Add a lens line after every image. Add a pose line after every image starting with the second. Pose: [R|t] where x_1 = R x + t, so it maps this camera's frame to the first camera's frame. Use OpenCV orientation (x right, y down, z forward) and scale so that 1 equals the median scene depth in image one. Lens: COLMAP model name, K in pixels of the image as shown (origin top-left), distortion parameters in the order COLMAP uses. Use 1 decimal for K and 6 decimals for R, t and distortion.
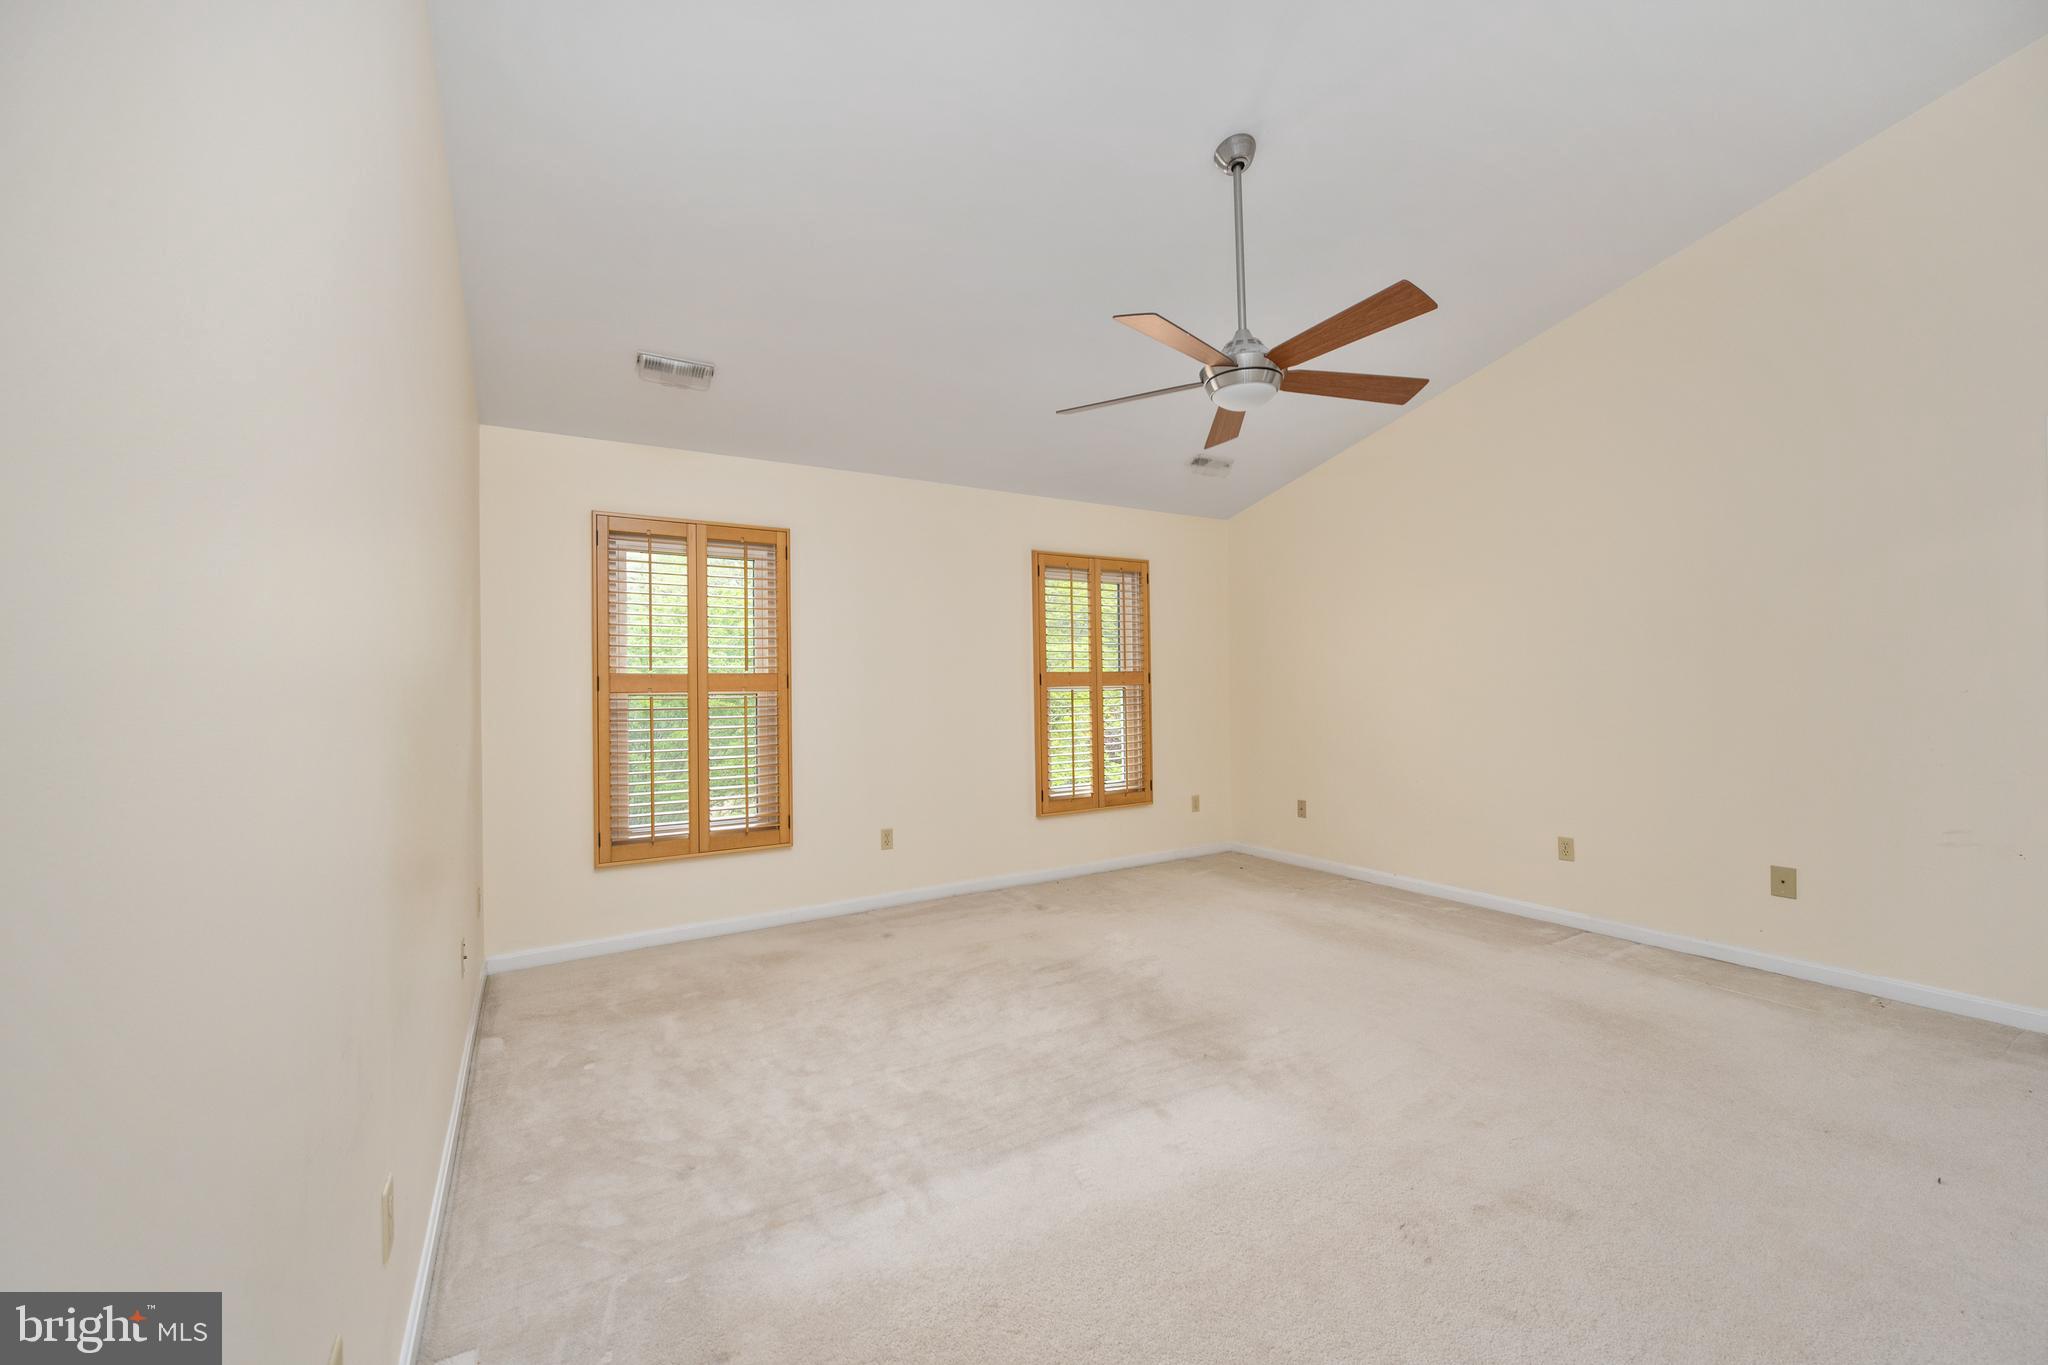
lens RADIAL K [[738.4, 0, 1024.0], [0, 738.4, 682.5], [0, 0, 1]] dist [-0.000817, -0.000026]
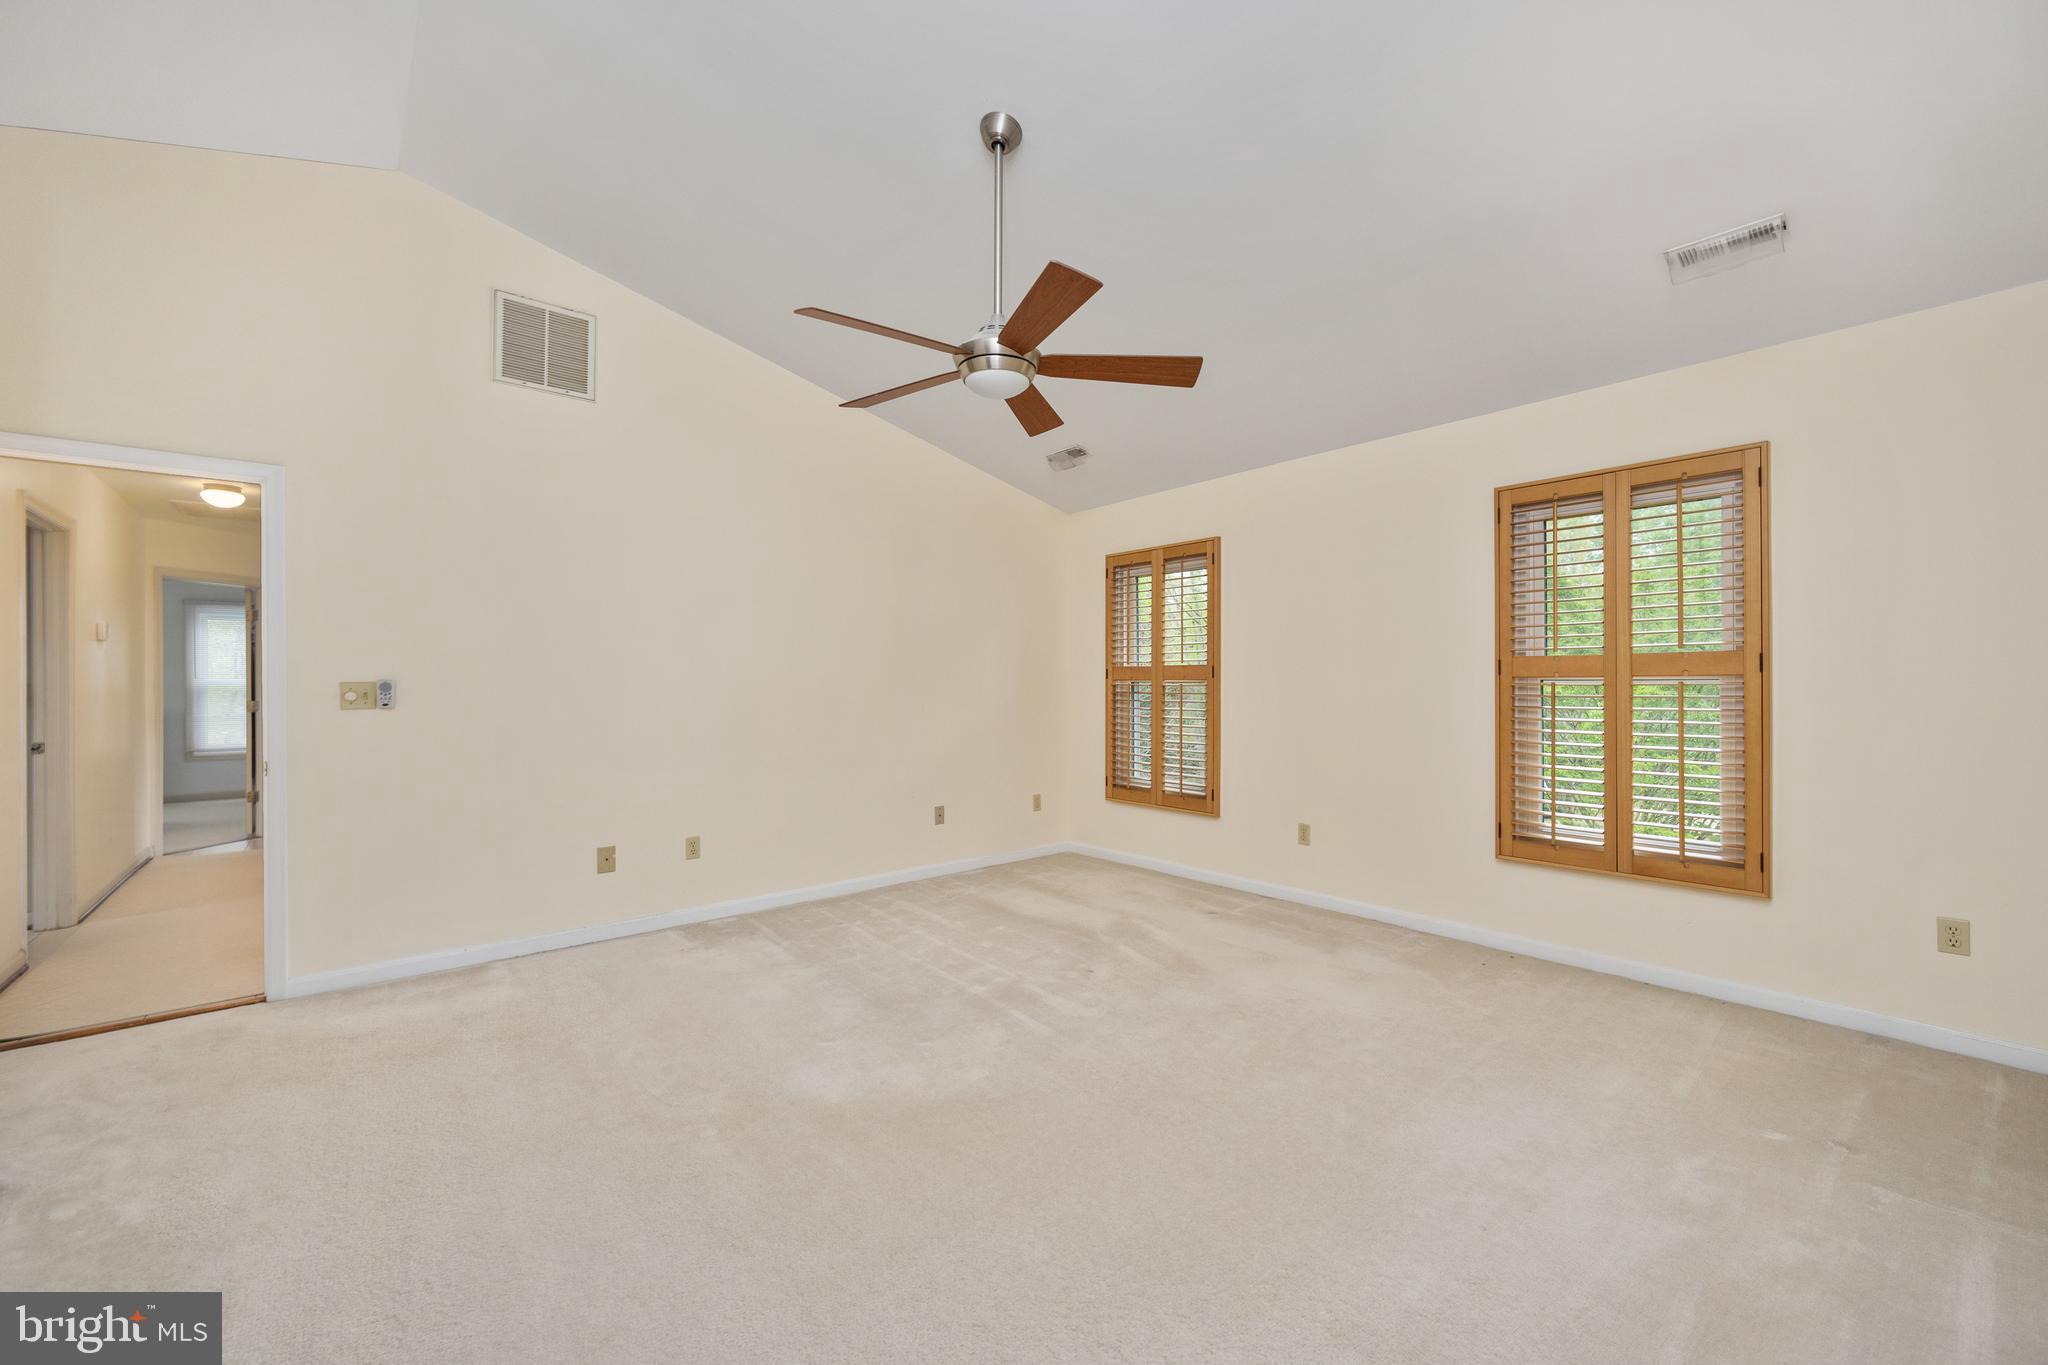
lens RADIAL K [[817.3, 0, 1024.0], [0, 817.3, 682.5], [0, 0, 1]] dist [-0.000692, -0.000089]
pose [[0.187144, 0.014725, -0.982222, 0.347343], [0.011132, 0.999792, 0.017109, -0.004199], [0.982270, -0.014136, 0.186941, 0.193438]]
